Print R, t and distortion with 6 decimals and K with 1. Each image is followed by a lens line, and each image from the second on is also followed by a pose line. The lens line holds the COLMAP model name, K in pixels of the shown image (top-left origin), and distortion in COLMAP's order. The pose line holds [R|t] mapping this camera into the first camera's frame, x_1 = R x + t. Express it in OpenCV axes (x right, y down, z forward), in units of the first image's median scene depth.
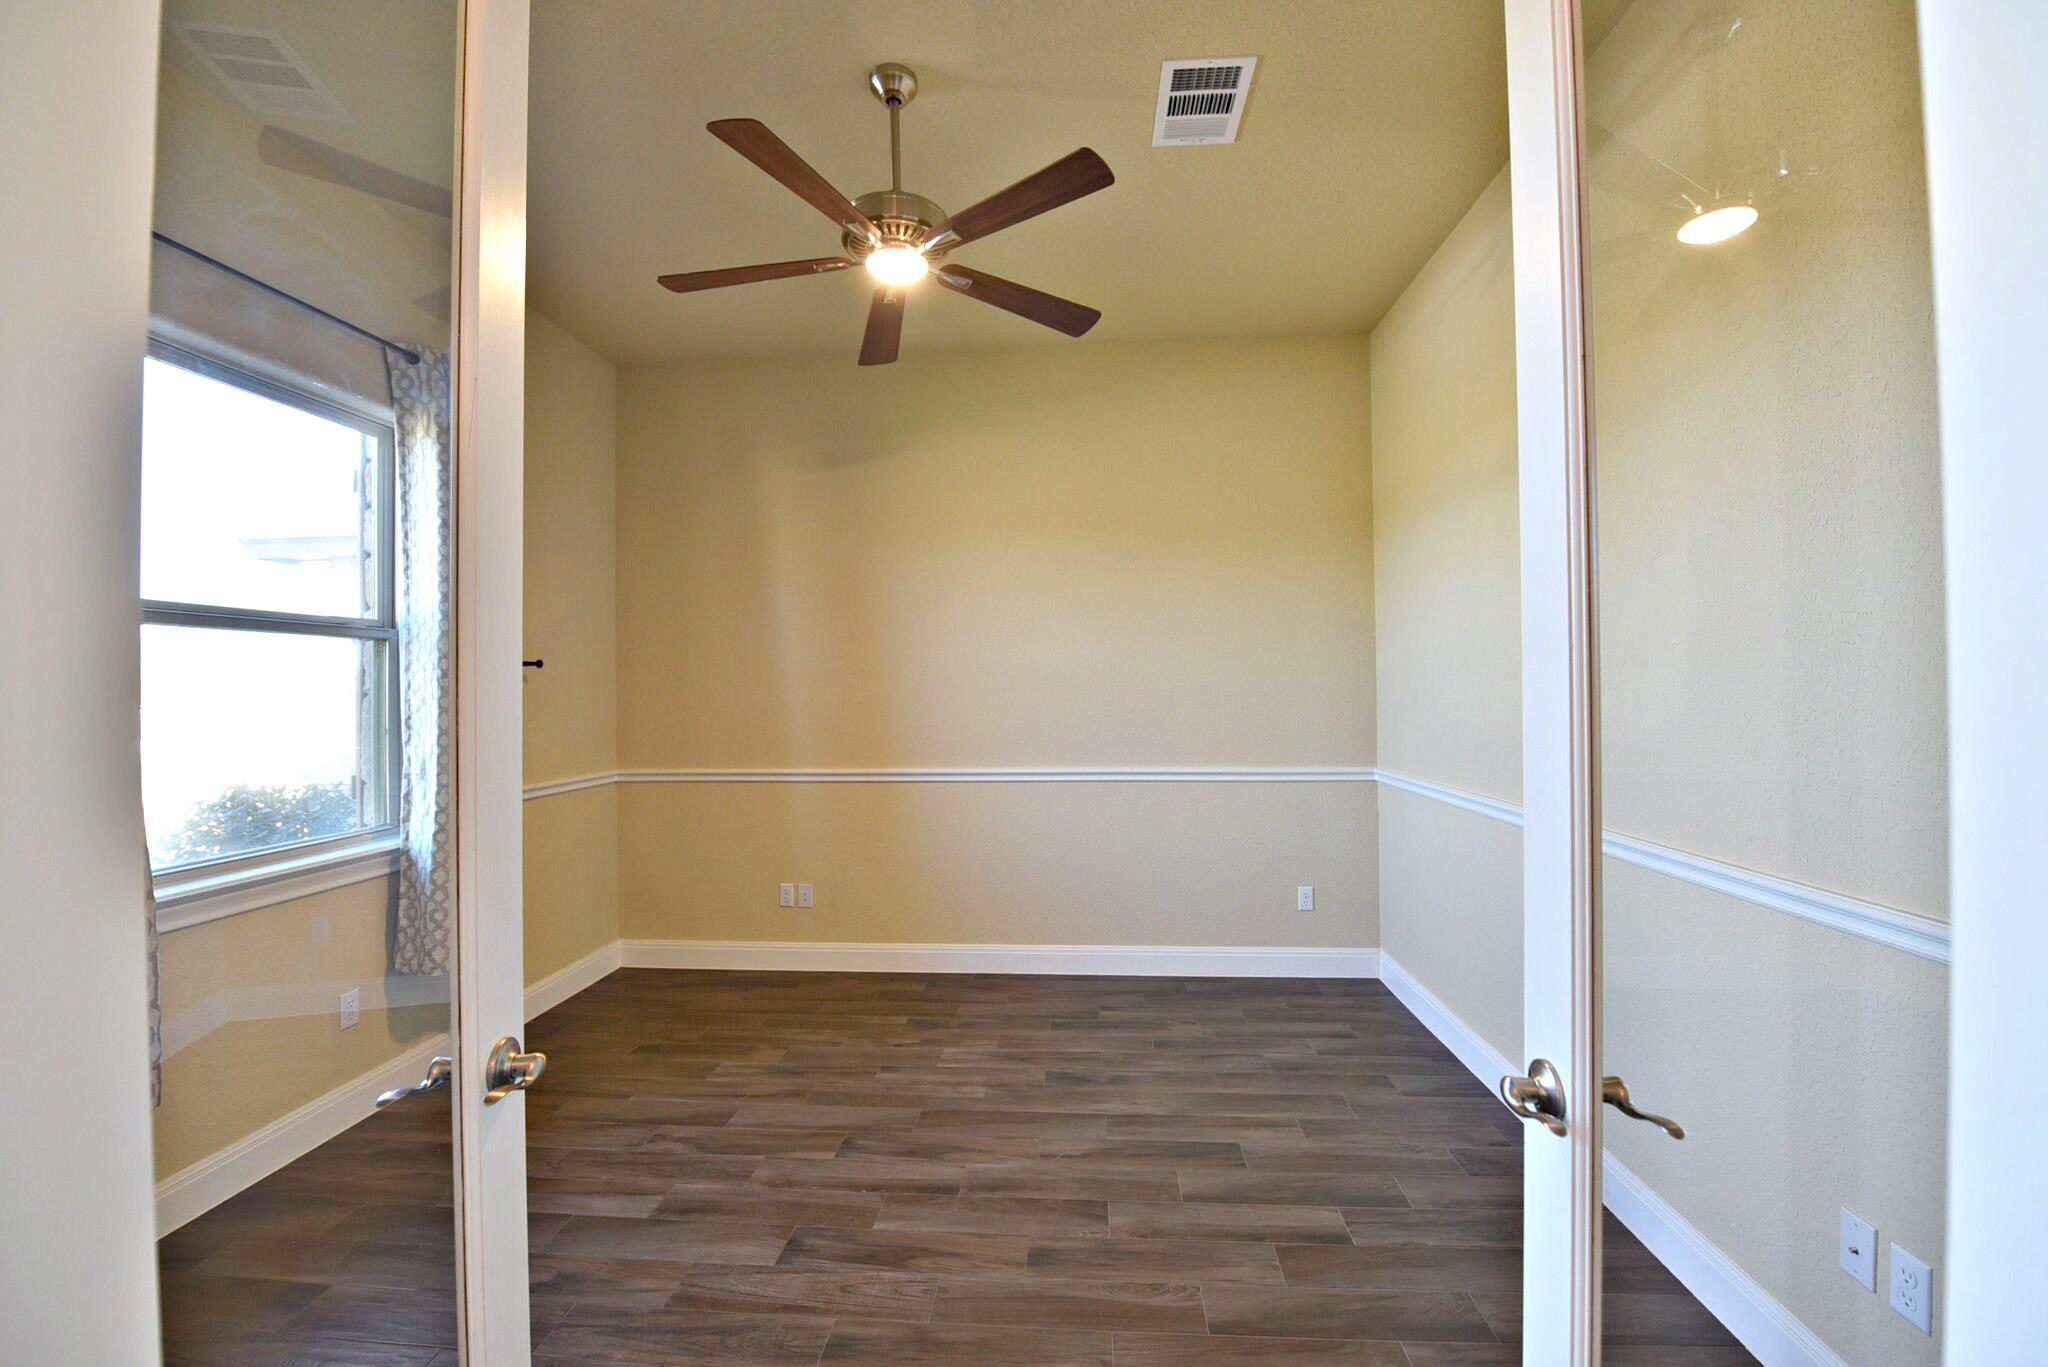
lens RADIAL K [[823.9, 0, 1017.8], [0, 823.9, 681.7], [0, 0, 1]] dist [-0.017326, -0.000219]
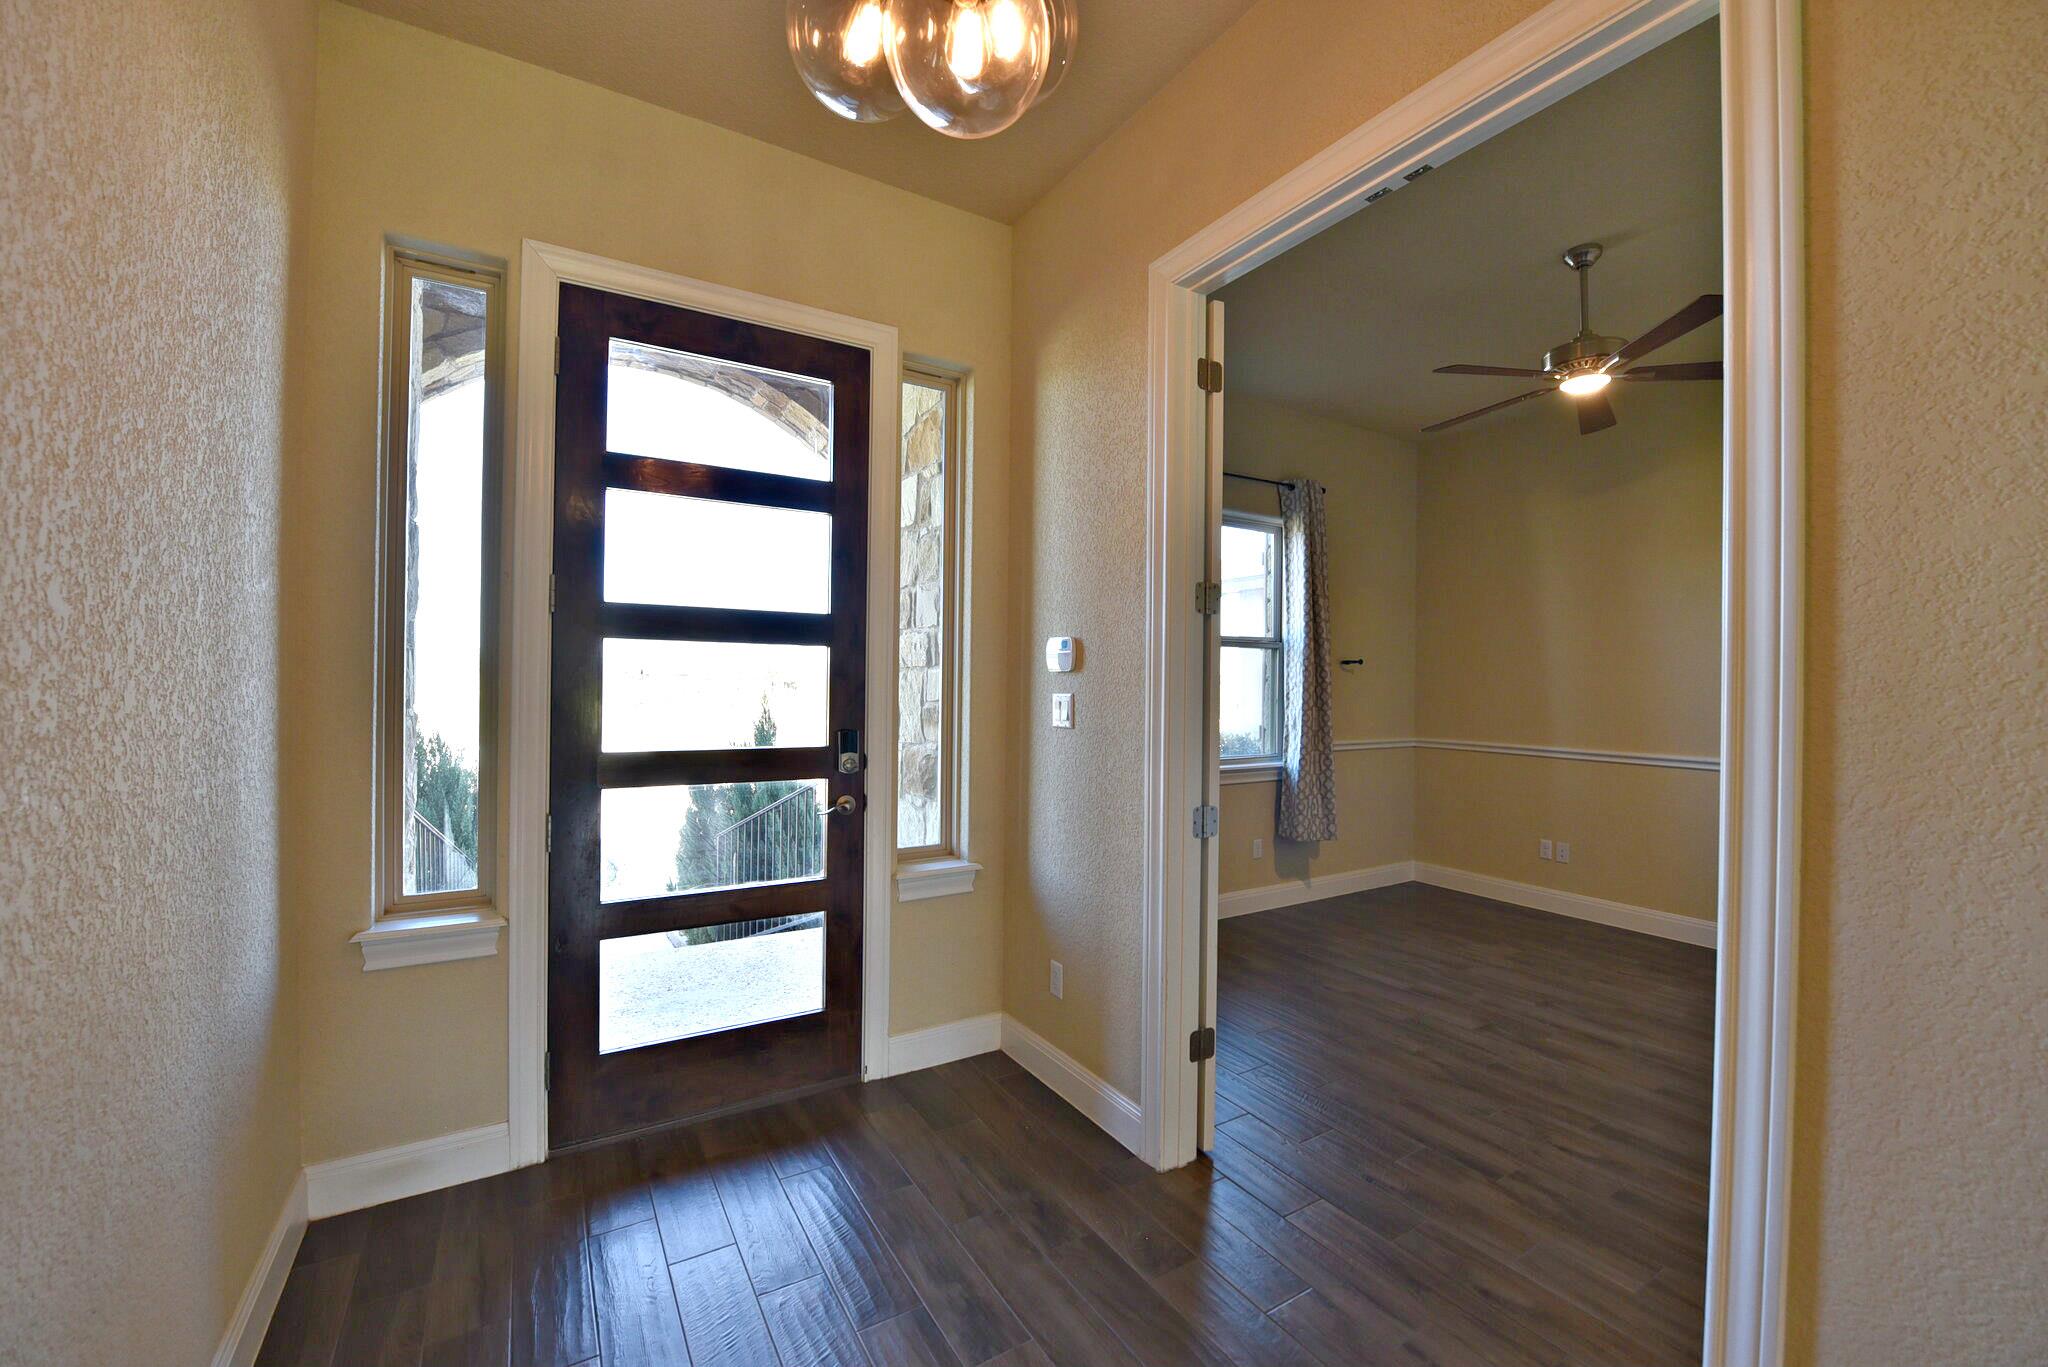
lens RADIAL K [[823.9, 0, 1024.4], [0, 823.9, 687.0], [0, 0, 1]] dist [-0.017326, -0.000219]
pose [[0.589178, 0.022035, -0.807703, 0.350759], [-0.007372, 0.999733, 0.021896, -0.004162], [0.807969, -0.006947, 0.589184, -0.504057]]
